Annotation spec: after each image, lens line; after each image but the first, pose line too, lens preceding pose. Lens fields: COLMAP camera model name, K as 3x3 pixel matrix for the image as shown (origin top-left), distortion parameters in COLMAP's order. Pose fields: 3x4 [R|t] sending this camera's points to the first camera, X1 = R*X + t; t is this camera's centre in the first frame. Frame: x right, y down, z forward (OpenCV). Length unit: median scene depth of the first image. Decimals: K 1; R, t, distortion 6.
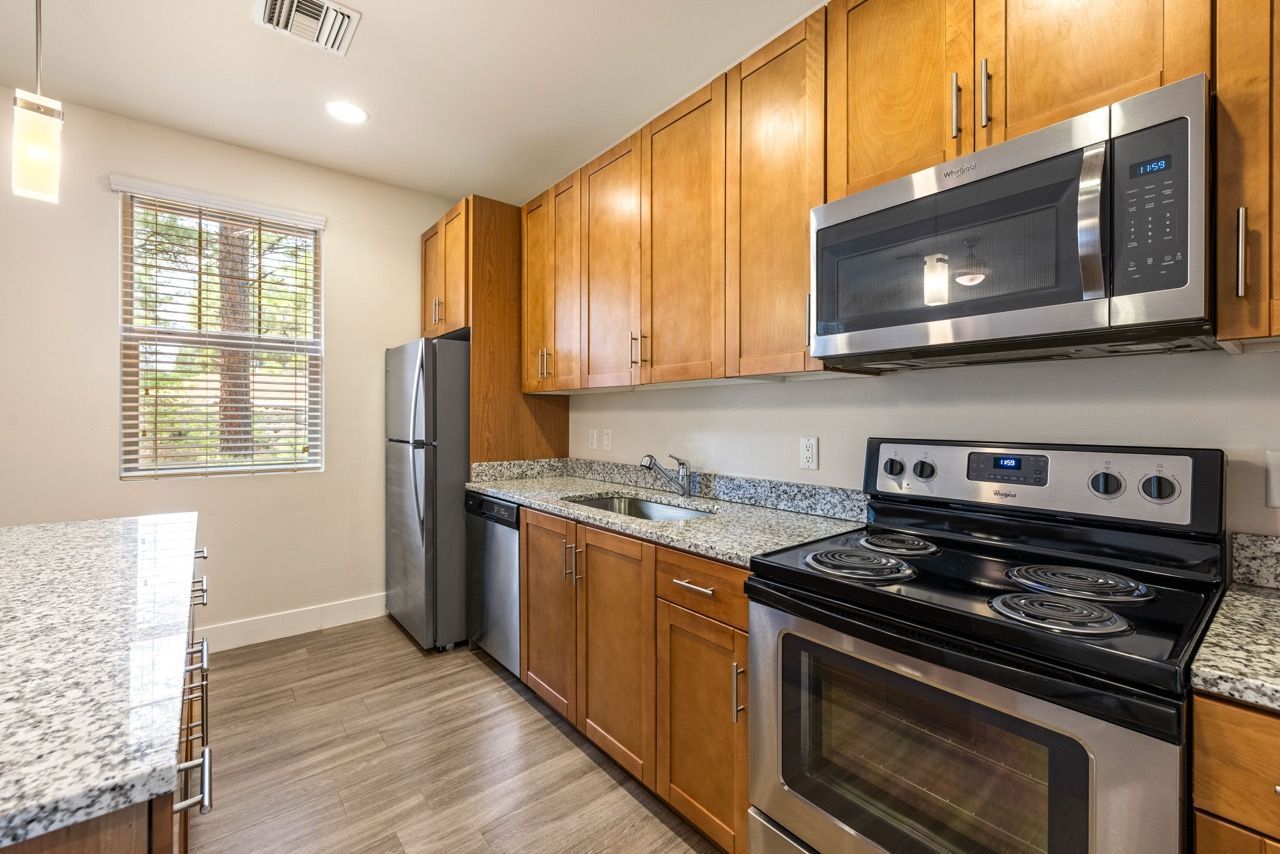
lens RADIAL K [[538.9, 0, 644.0], [0, 538.9, 419.8], [0, 0, 1]] dist [0.000318, -0.000001]
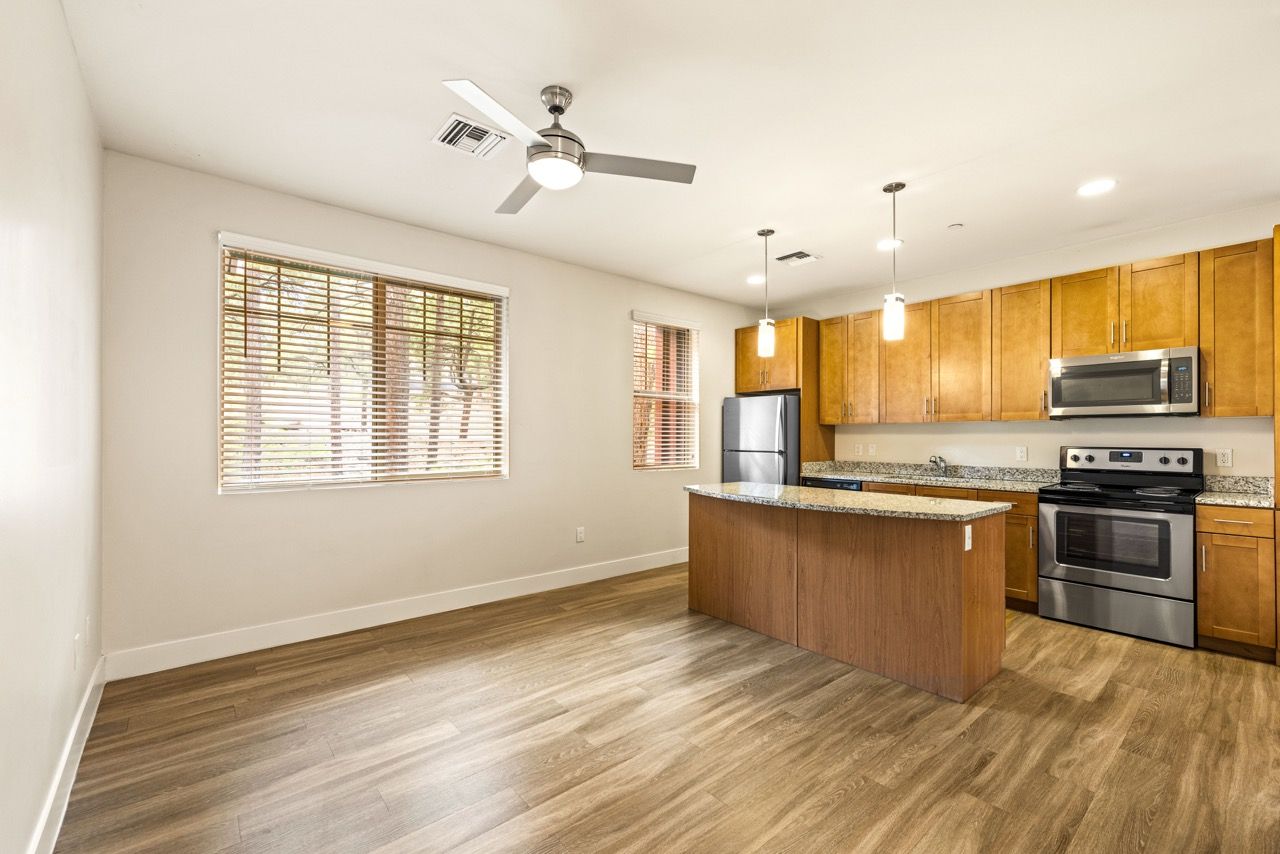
lens RADIAL K [[537.5, 0, 638.9], [0, 537.5, 435.8], [0, 0, 1]] dist [-0.008135, 0.000083]
pose [[0.999965, -0.001386, 0.008208, -1.547292], [0.001419, 0.999991, -0.004078, -0.008078], [-0.008202, 0.004090, 0.999958, -1.438397]]
